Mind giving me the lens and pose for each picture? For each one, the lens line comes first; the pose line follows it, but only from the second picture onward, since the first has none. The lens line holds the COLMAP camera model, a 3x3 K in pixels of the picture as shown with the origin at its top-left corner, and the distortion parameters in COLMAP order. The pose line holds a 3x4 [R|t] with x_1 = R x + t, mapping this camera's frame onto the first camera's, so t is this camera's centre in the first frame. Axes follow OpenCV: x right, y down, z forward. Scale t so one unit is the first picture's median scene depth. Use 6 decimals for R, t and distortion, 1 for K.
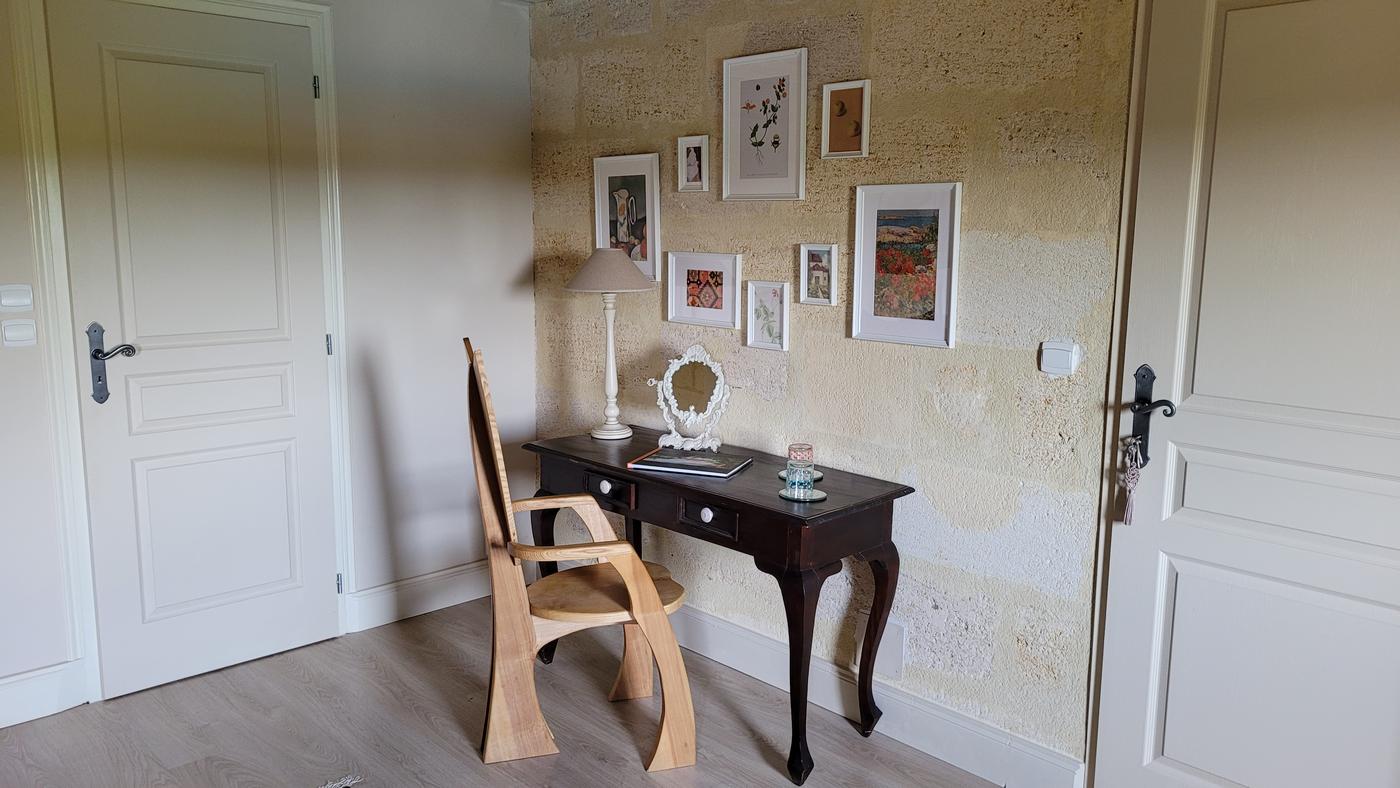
lens RADIAL K [[1058.0, 0, 699.8], [0, 1058.0, 388.0], [0, 0, 1]] dist [0.013065, -0.002259]
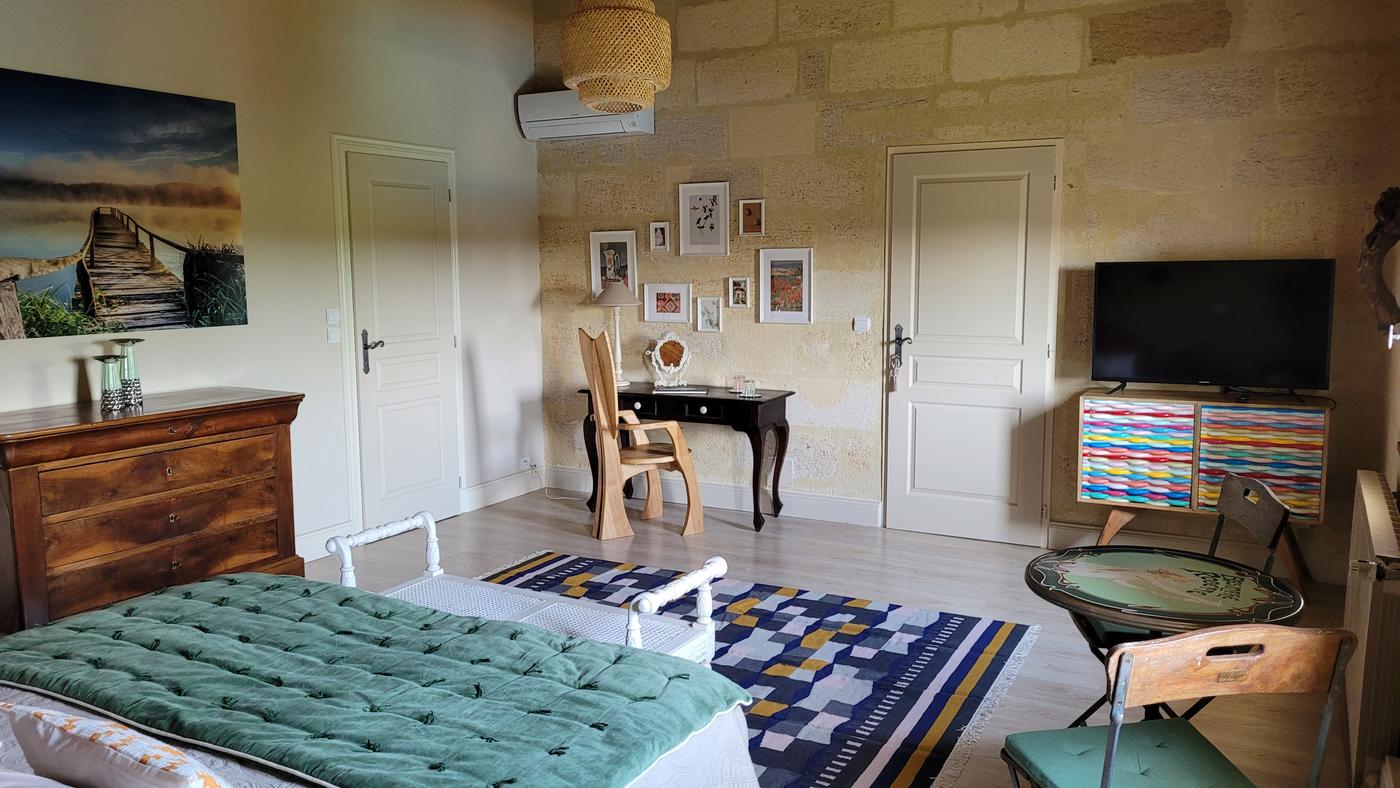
lens RADIAL K [[1054.1, 0, 689.2], [0, 1054.1, 398.1], [0, 0, 1]] dist [0.029881, 0.001817]
pose [[0.958658, -0.052708, 0.279636, -0.550240], [0.059596, 0.998091, -0.016181, 0.120173], [-0.278249, 0.032177, 0.959970, -0.895810]]
